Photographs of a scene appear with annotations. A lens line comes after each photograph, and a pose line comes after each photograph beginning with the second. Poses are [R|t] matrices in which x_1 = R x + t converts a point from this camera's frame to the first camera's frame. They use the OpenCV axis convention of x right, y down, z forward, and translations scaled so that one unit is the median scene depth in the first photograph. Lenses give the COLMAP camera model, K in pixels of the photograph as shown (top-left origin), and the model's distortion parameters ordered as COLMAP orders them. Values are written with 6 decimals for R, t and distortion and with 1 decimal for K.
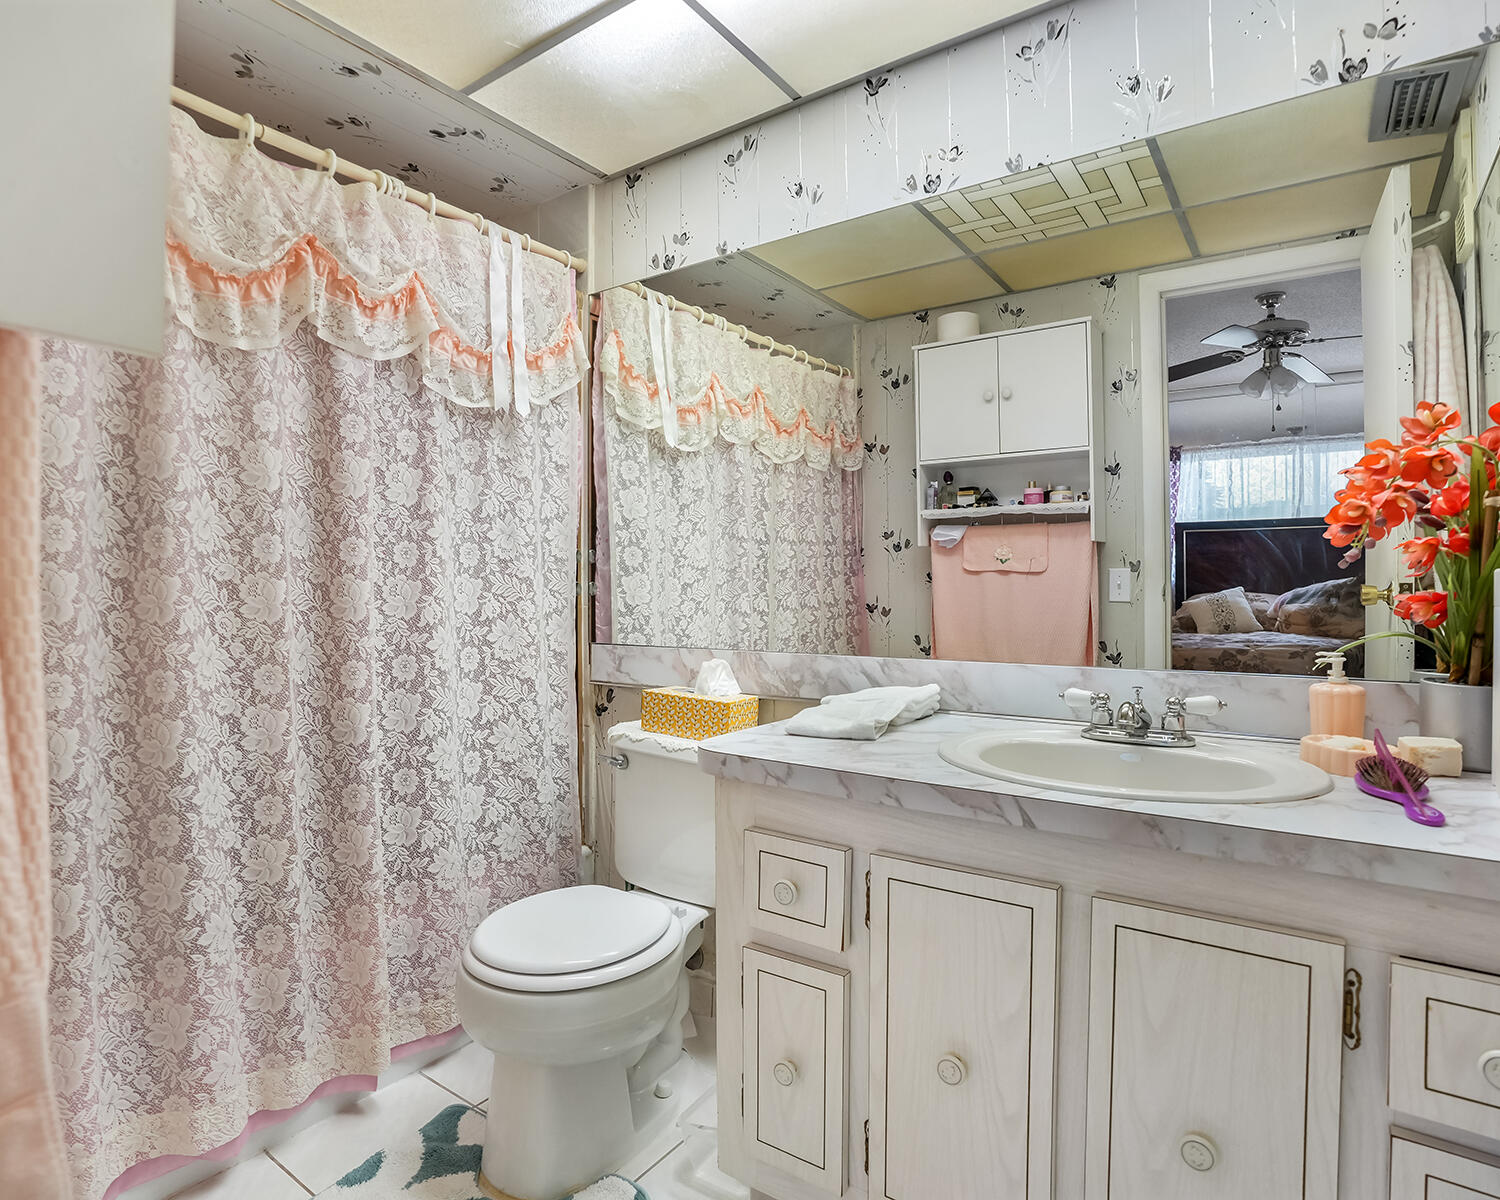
lens RADIAL K [[861.9, 0, 745.9], [0, 861.9, 584.1], [0, 0, 1]] dist [-0.056102, 0.021157]
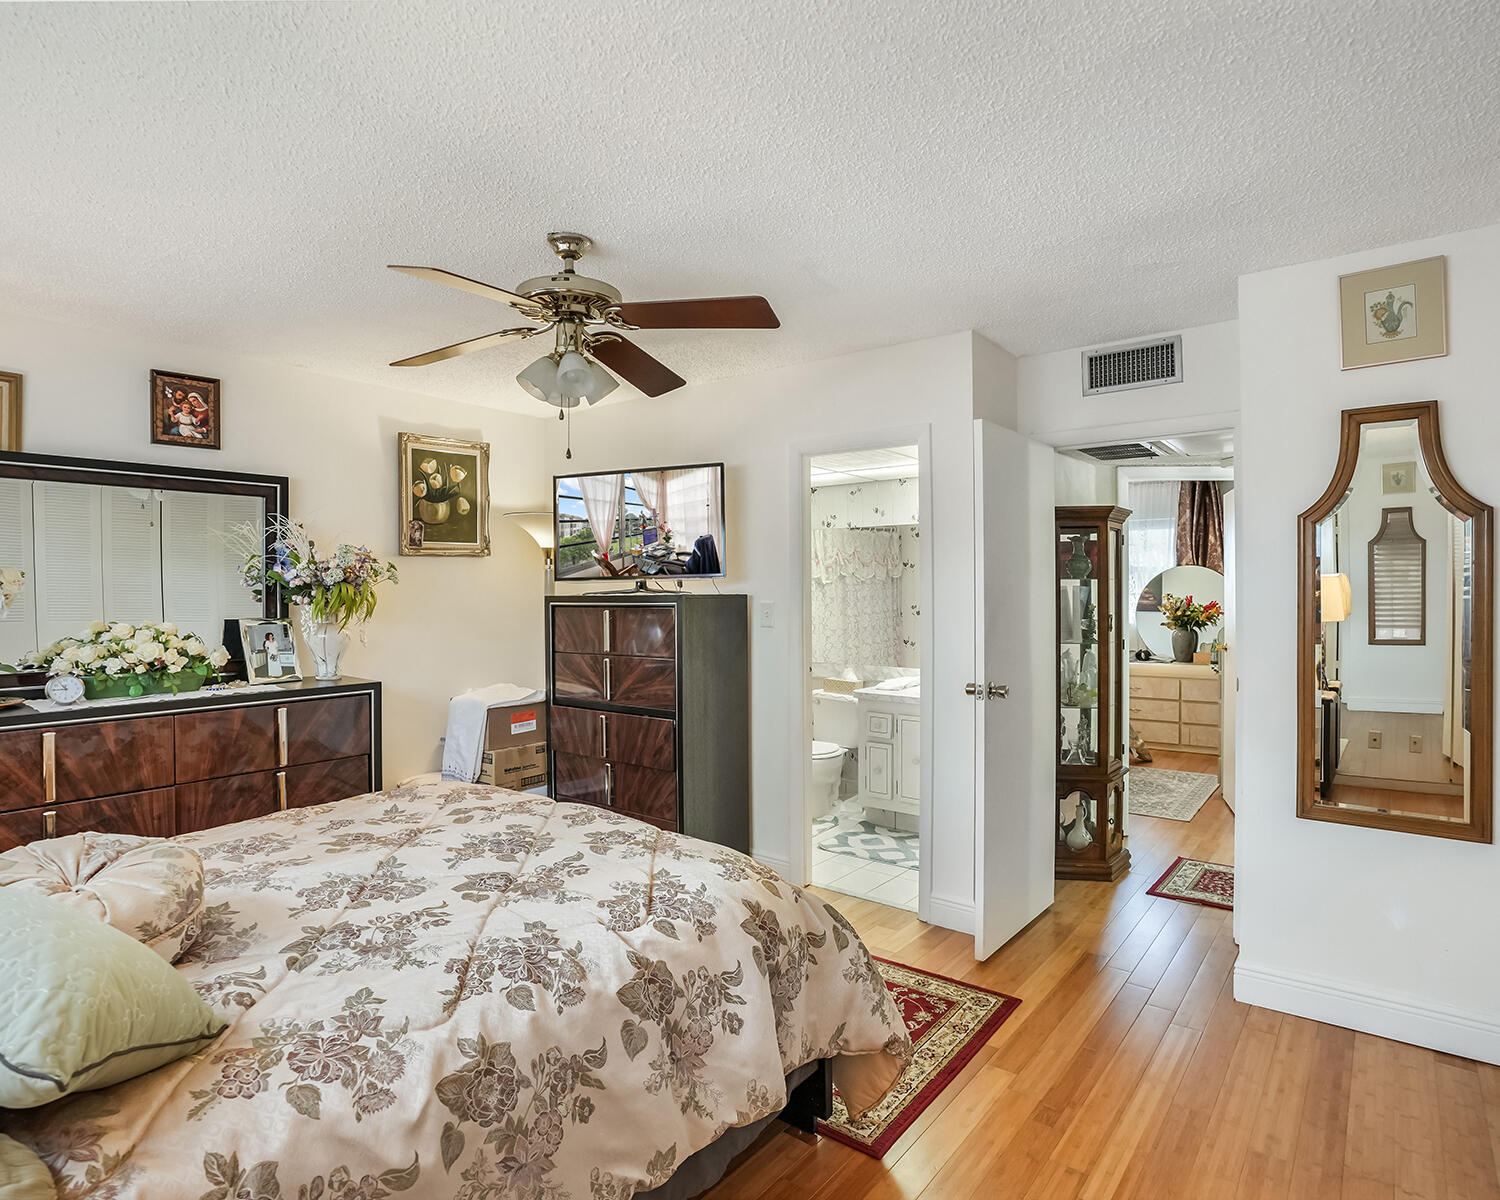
lens RADIAL K [[861.9, 0, 745.9], [0, 861.9, 584.1], [0, 0, 1]] dist [-0.056102, 0.021157]
pose [[0.998268, -0.000953, -0.058829, -0.161279], [0.000871, 0.999999, -0.001435, -0.149229], [0.058830, 0.001381, 0.998267, -1.498545]]
